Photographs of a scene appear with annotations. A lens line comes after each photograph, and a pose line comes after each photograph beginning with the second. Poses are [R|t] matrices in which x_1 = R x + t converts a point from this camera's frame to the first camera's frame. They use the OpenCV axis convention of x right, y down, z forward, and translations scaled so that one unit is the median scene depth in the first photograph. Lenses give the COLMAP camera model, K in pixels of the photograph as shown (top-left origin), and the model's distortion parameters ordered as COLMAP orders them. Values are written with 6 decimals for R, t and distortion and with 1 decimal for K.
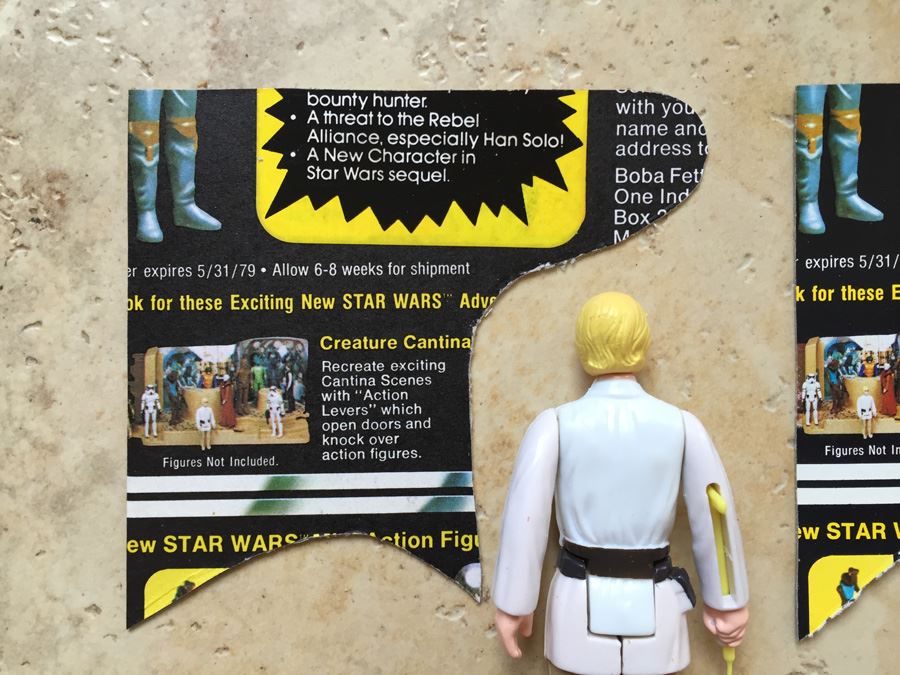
lens RADIAL K [[774.3, 0, 442.4], [0, 774.3, 333.8], [0, 0, 1]] dist [0.072863, -0.142196]
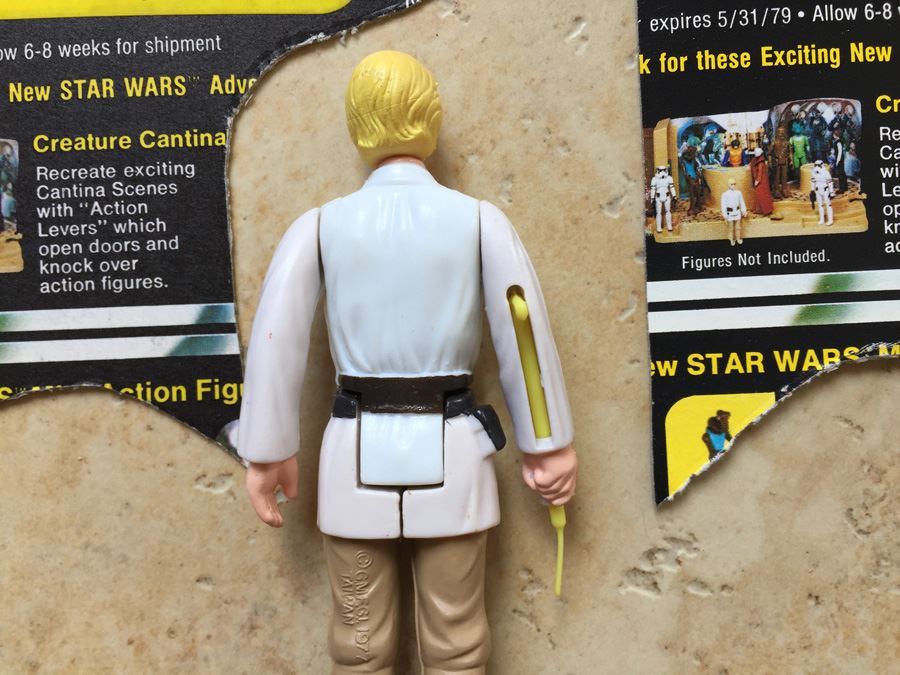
lens RADIAL K [[769.6, 0, 446.1], [0, 769.6, 338.4], [0, 0, 1]] dist [0.064698, -0.139877]
pose [[0.999486, -0.030373, -0.010213, 0.259867], [0.030379, 0.999538, 0.000459, 0.219326], [0.010194, -0.000769, 0.999948, 0.220782]]
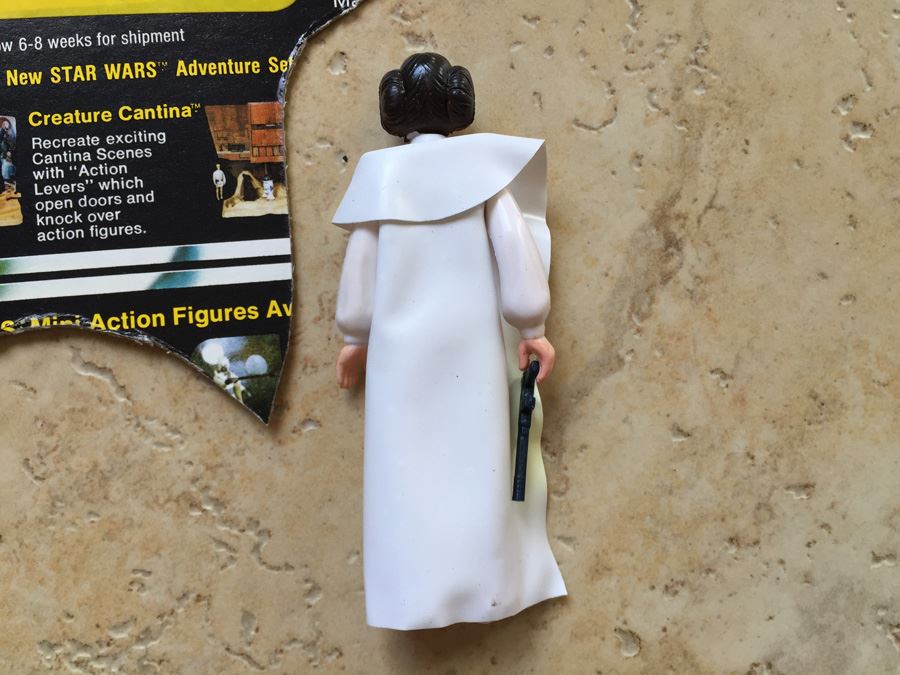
lens RADIAL K [[769.6, 0, 446.1], [0, 769.6, 338.4], [0, 0, 1]] dist [0.064698, -0.139877]
pose [[0.993634, -0.070899, 0.087548, 1.092156], [0.075025, 0.996176, -0.044773, 0.342034], [-0.084039, 0.051057, 0.995154, 0.039304]]
